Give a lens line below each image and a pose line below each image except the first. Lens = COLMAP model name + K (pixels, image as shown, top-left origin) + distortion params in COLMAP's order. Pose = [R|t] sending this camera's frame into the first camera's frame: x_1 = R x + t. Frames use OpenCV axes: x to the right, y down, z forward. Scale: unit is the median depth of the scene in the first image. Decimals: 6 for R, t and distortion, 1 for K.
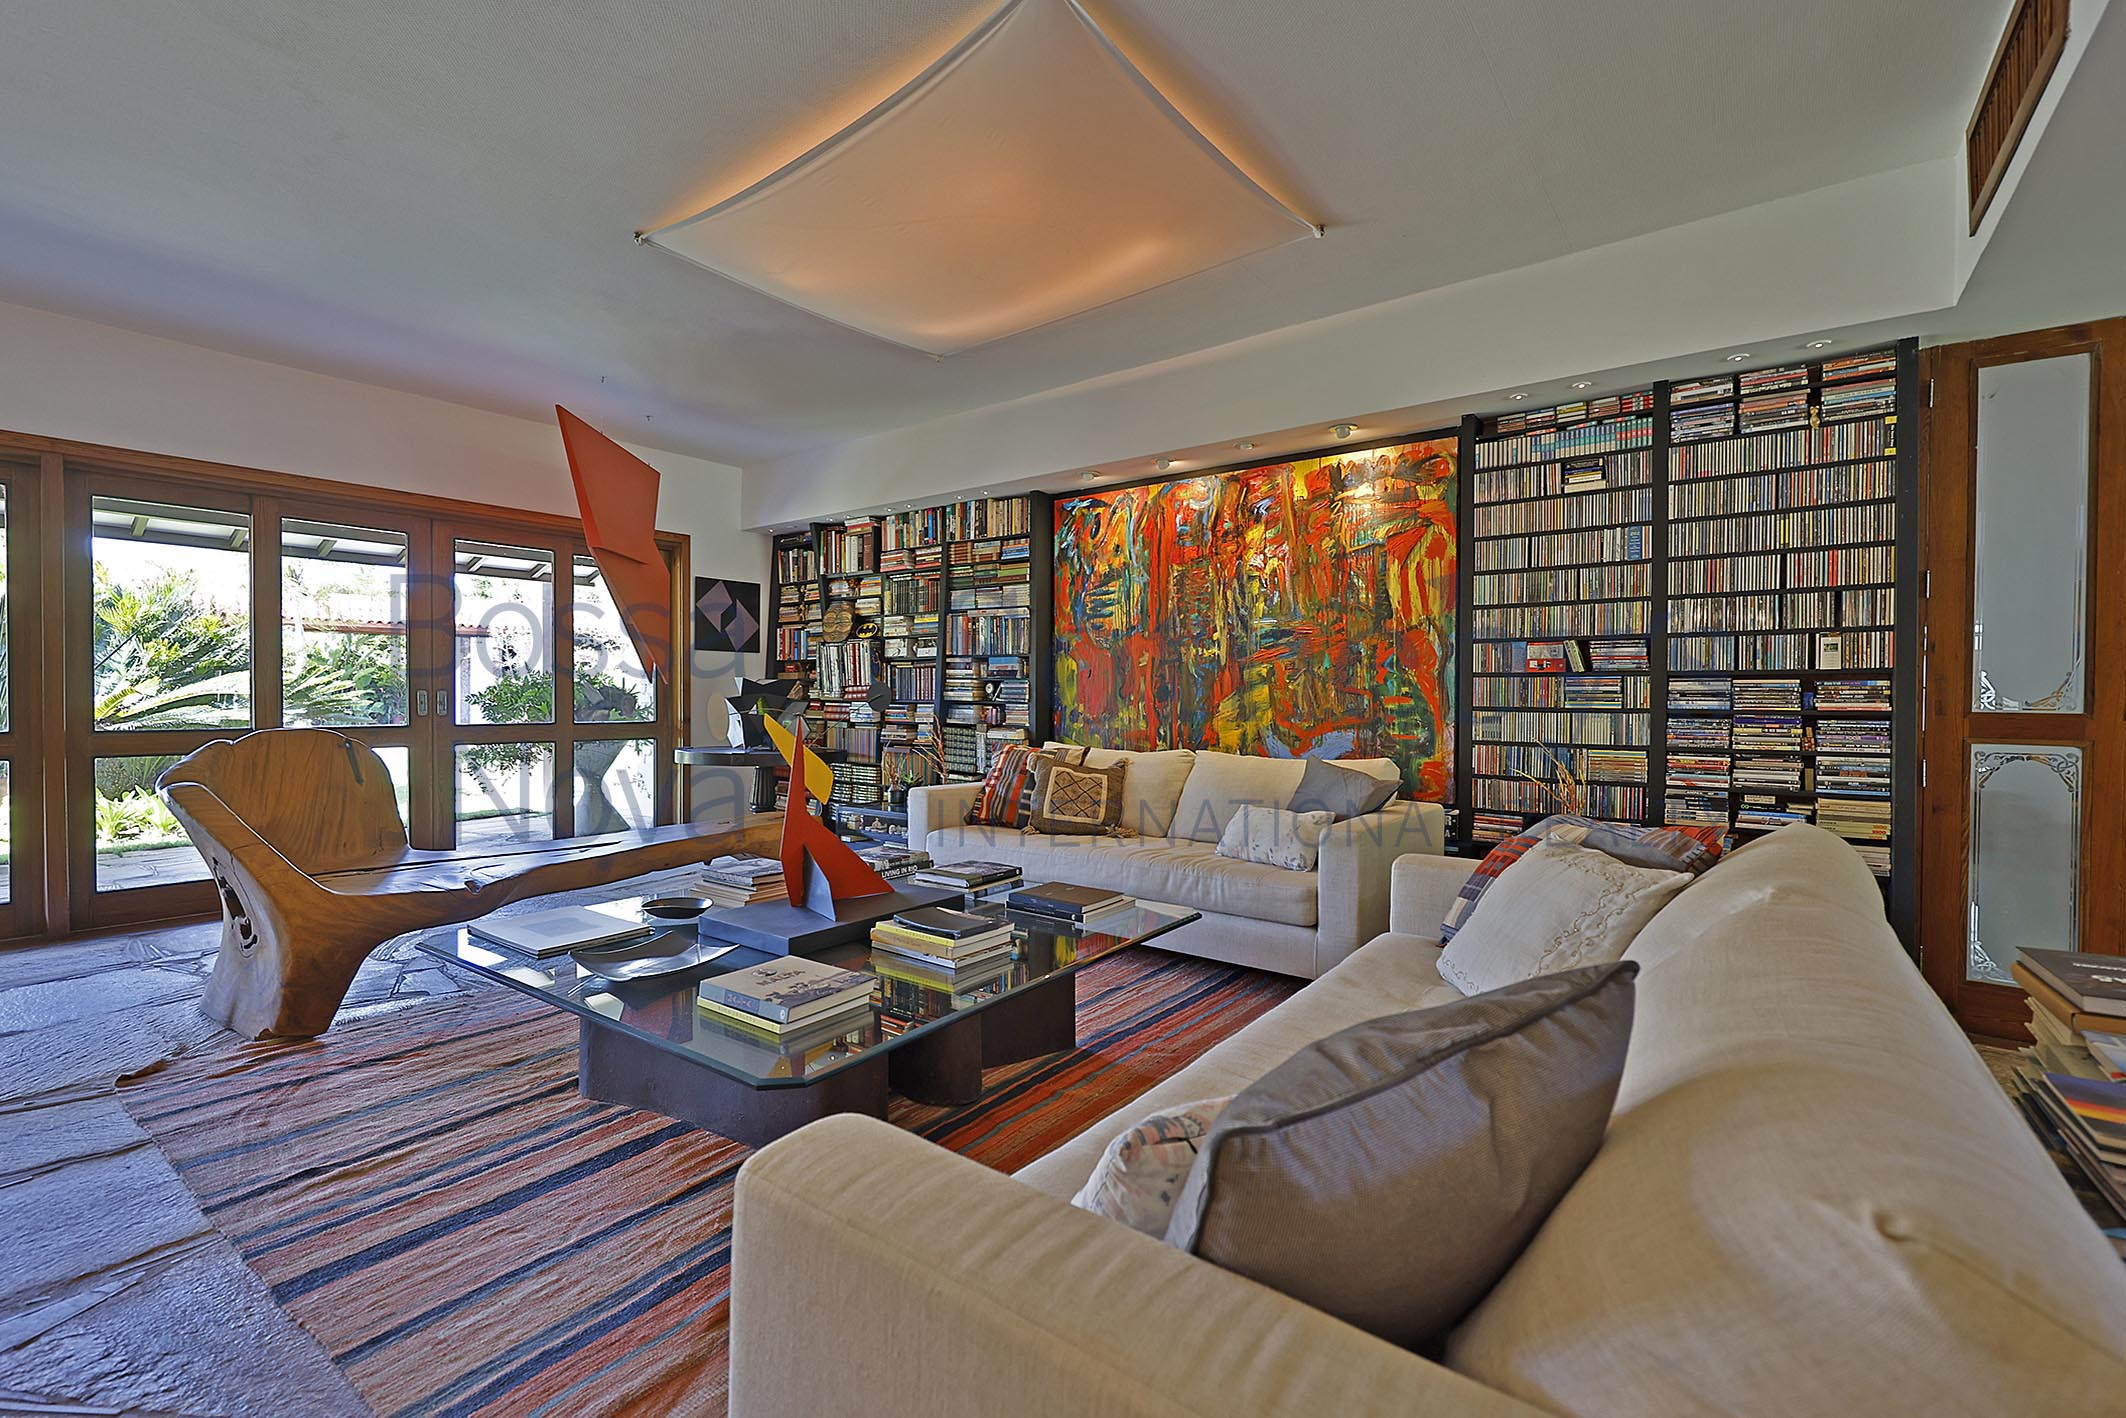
lens RADIAL K [[903.2, 0, 1063.0], [0, 903.2, 709.0], [0, 0, 1]] dist [0.000019, -0.000035]
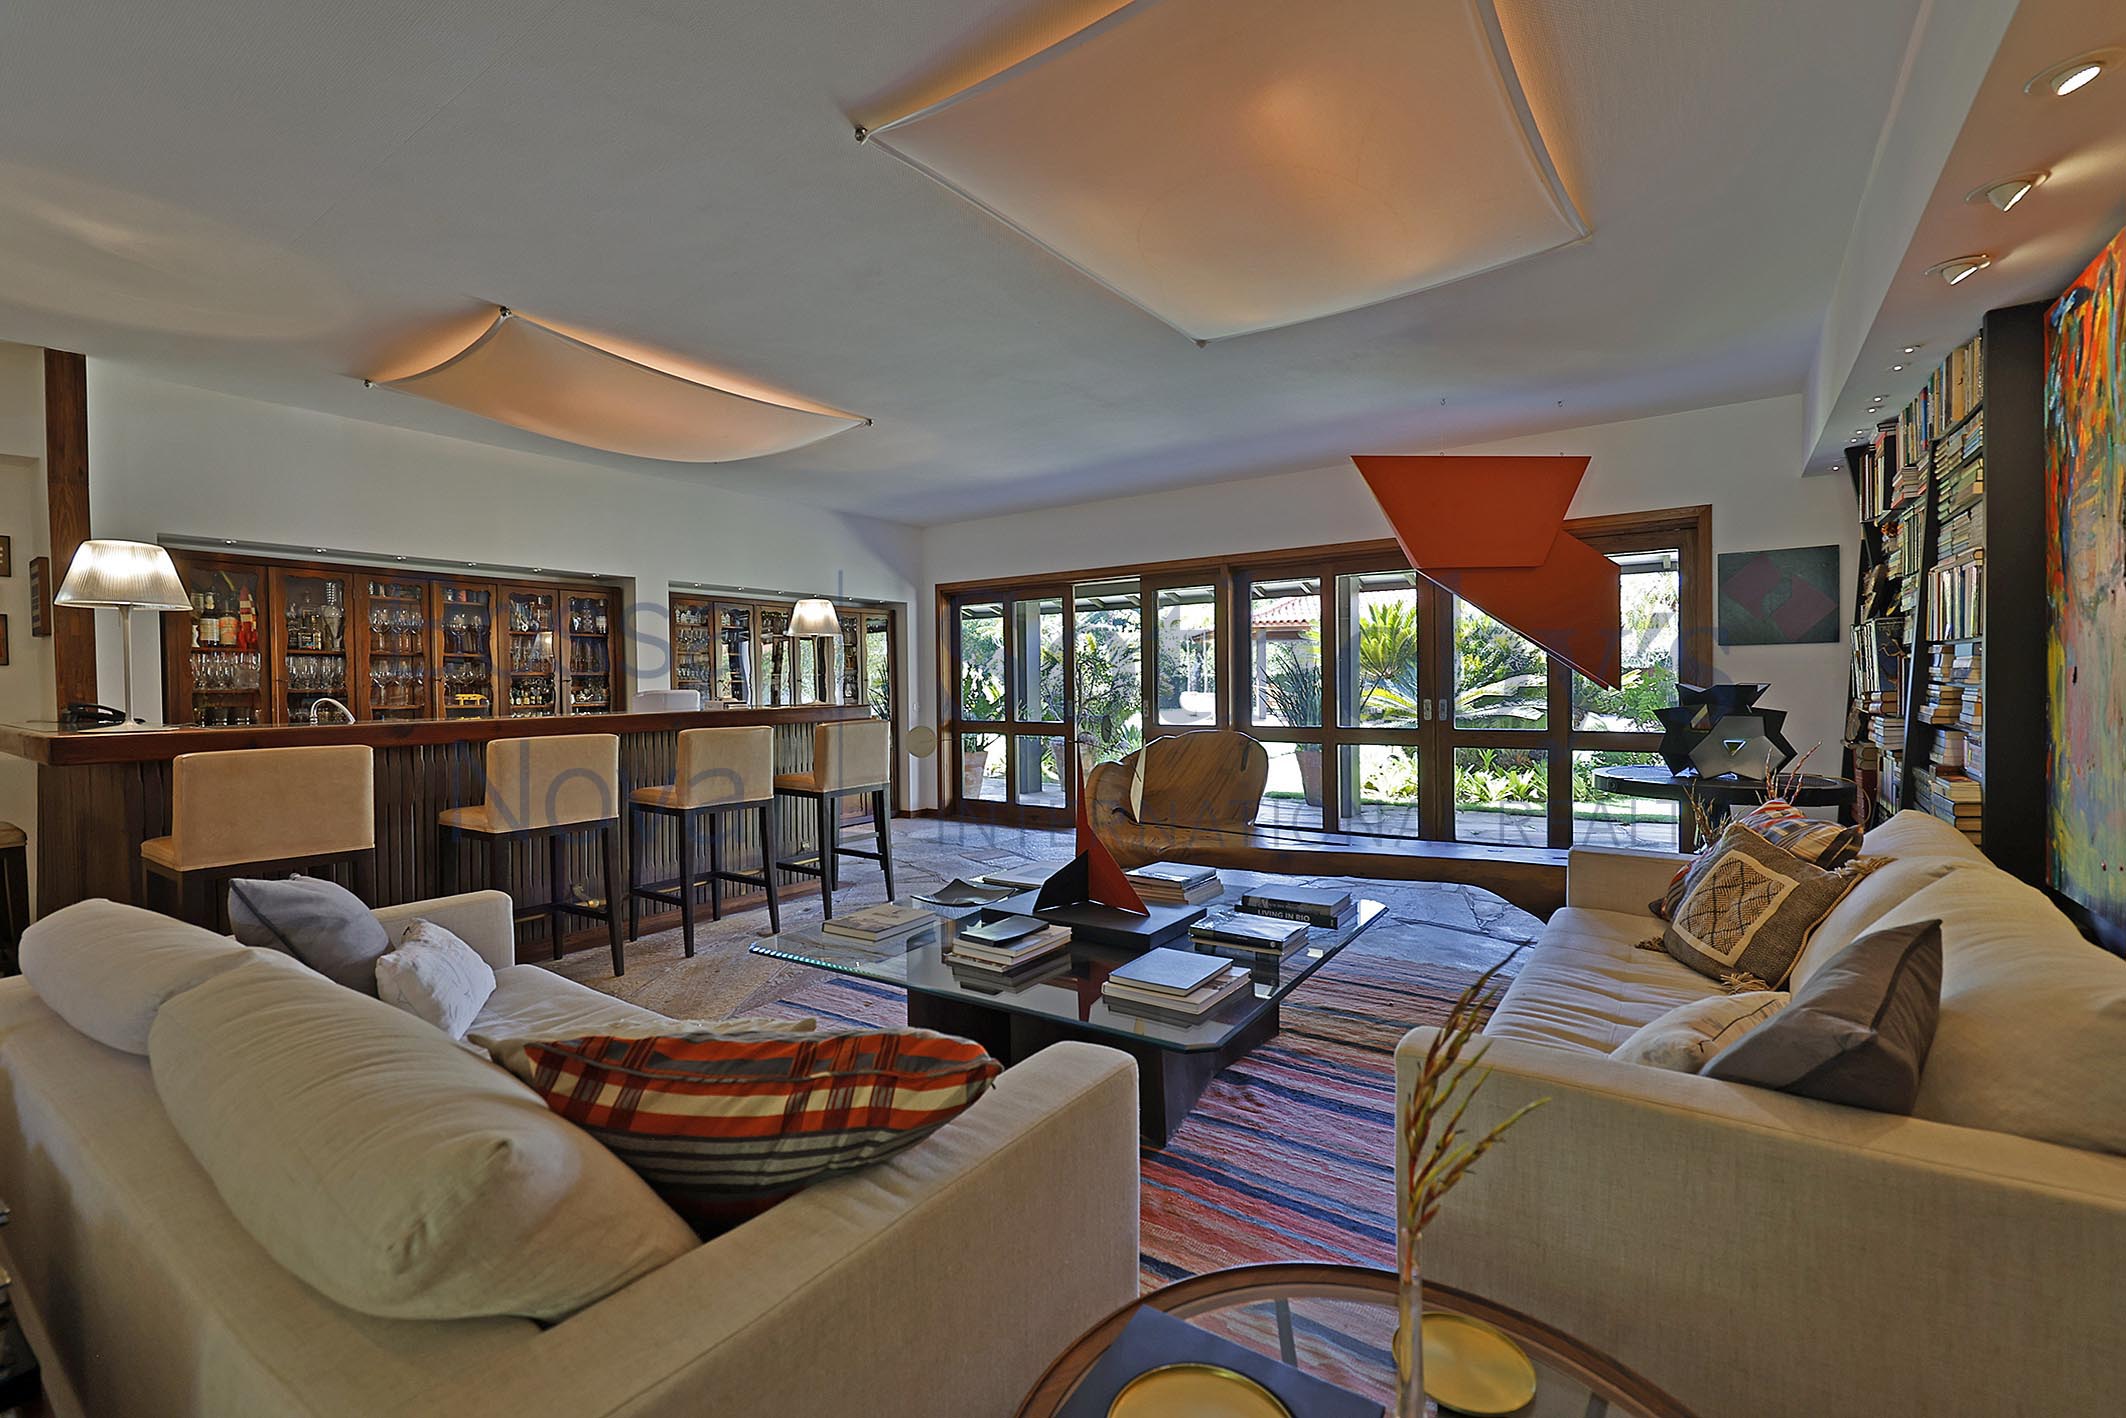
lens RADIAL K [[927.3, 0, 1063.0], [0, 927.3, 709.0], [0, 0, 1]] dist [-0.000306, -0.000017]
pose [[0.031880, 0.021442, -0.999262, 0.667765], [-0.000459, 0.999770, 0.021438, -0.045739], [0.999492, -0.000225, 0.031882, 0.663977]]
